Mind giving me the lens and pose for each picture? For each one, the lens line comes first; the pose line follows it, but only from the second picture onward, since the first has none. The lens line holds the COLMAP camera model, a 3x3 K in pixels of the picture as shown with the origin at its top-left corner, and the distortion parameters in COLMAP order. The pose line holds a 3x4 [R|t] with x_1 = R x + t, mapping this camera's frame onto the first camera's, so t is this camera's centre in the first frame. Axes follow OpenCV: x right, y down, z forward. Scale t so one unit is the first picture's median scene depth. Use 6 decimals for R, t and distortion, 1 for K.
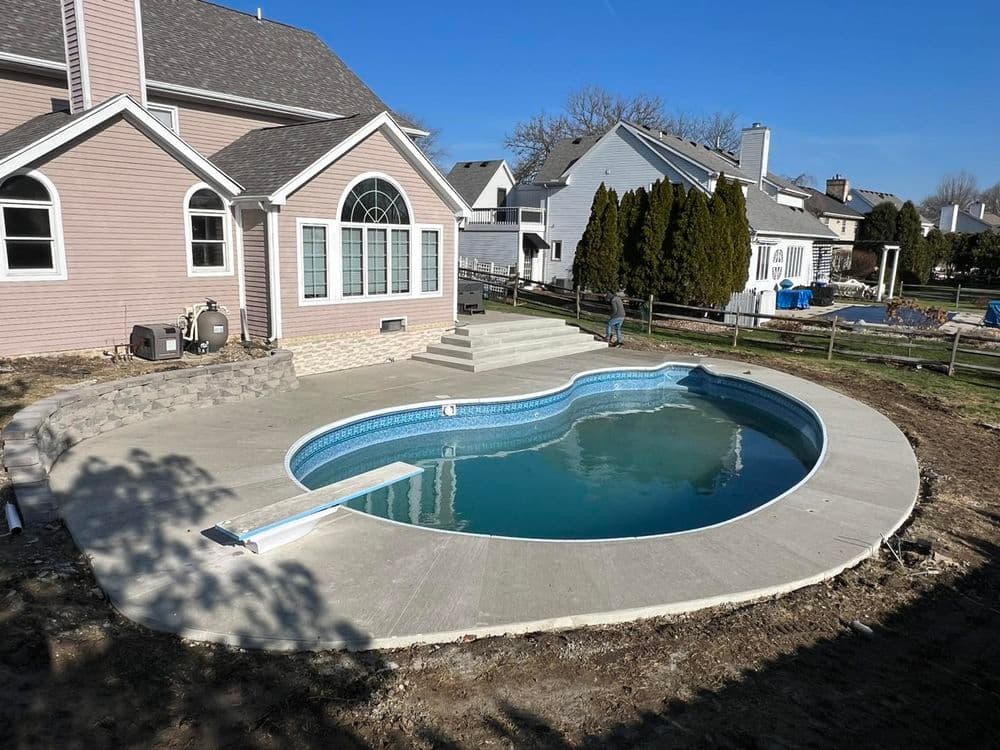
lens RADIAL K [[729.6, 0, 500.0], [0, 729.6, 375.0], [0, 0, 1]] dist [0.001309, 0.000703]
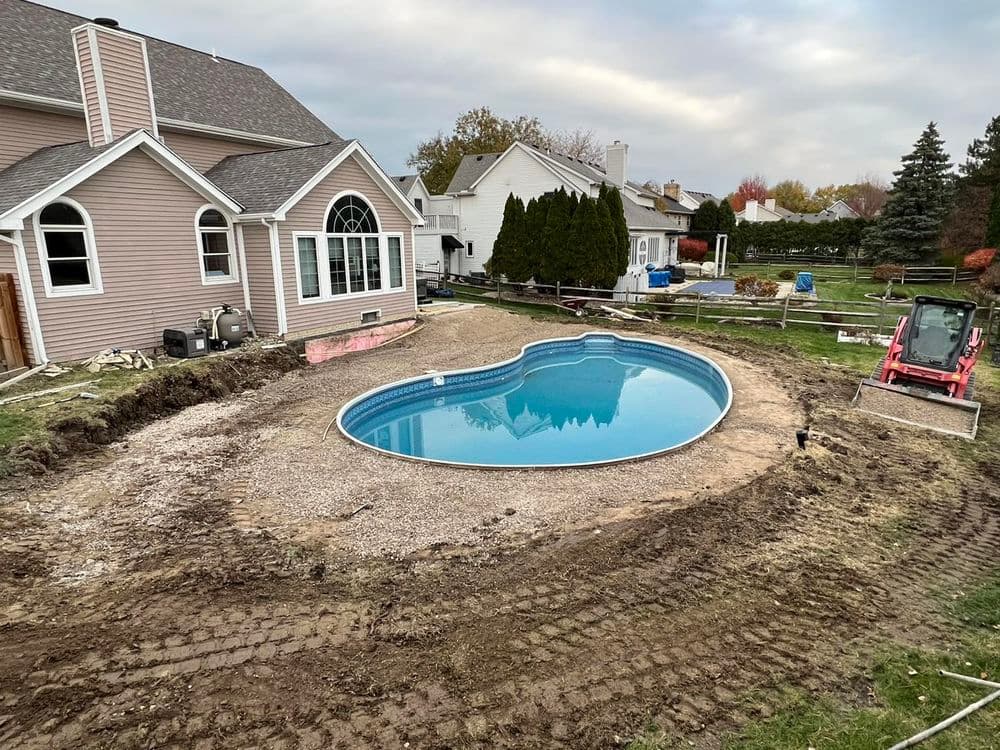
lens RADIAL K [[609.8, 0, 500.0], [0, 609.8, 375.0], [0, 0, 1]] dist [-0.000079, 0.001921]
pose [[0.983714, -0.076134, 0.162820, -0.114154], [0.070274, 0.996666, 0.041464, 0.001554], [-0.165434, -0.029347, 0.985784, -0.043203]]
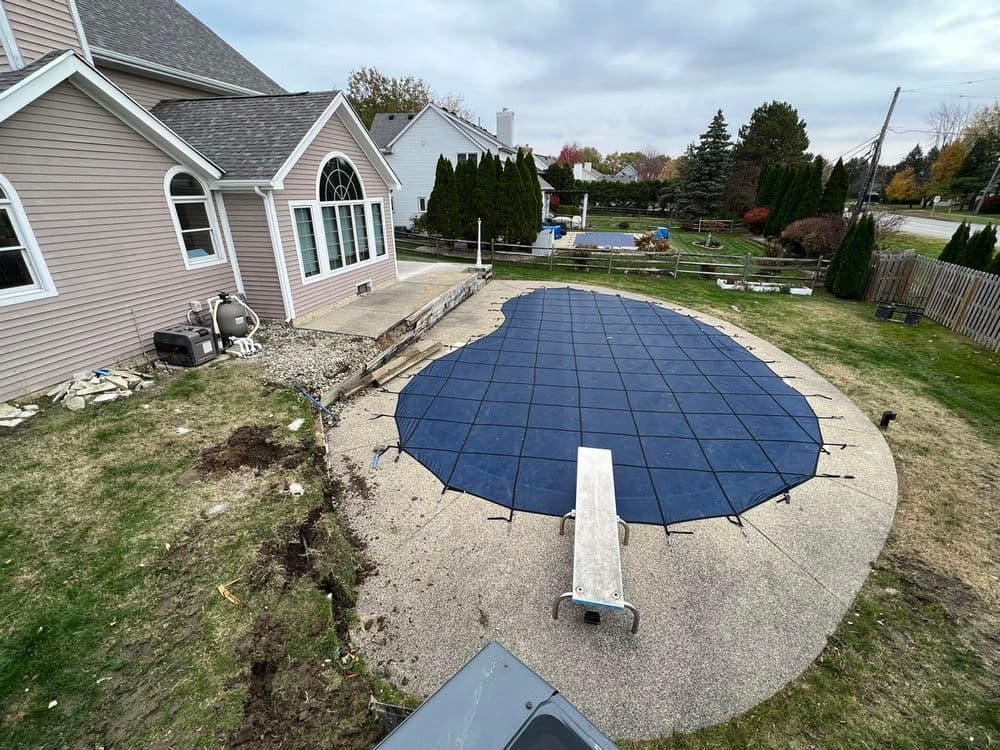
lens RADIAL K [[441.6, 0, 500.0], [0, 441.6, 375.0], [0, 0, 1]] dist [0.001281, 0.000163]
pose [[0.894741, -0.193872, 0.402310, -0.283405], [0.099059, 0.964572, 0.244516, -0.091475], [-0.435461, -0.178926, 0.882246, 0.242683]]
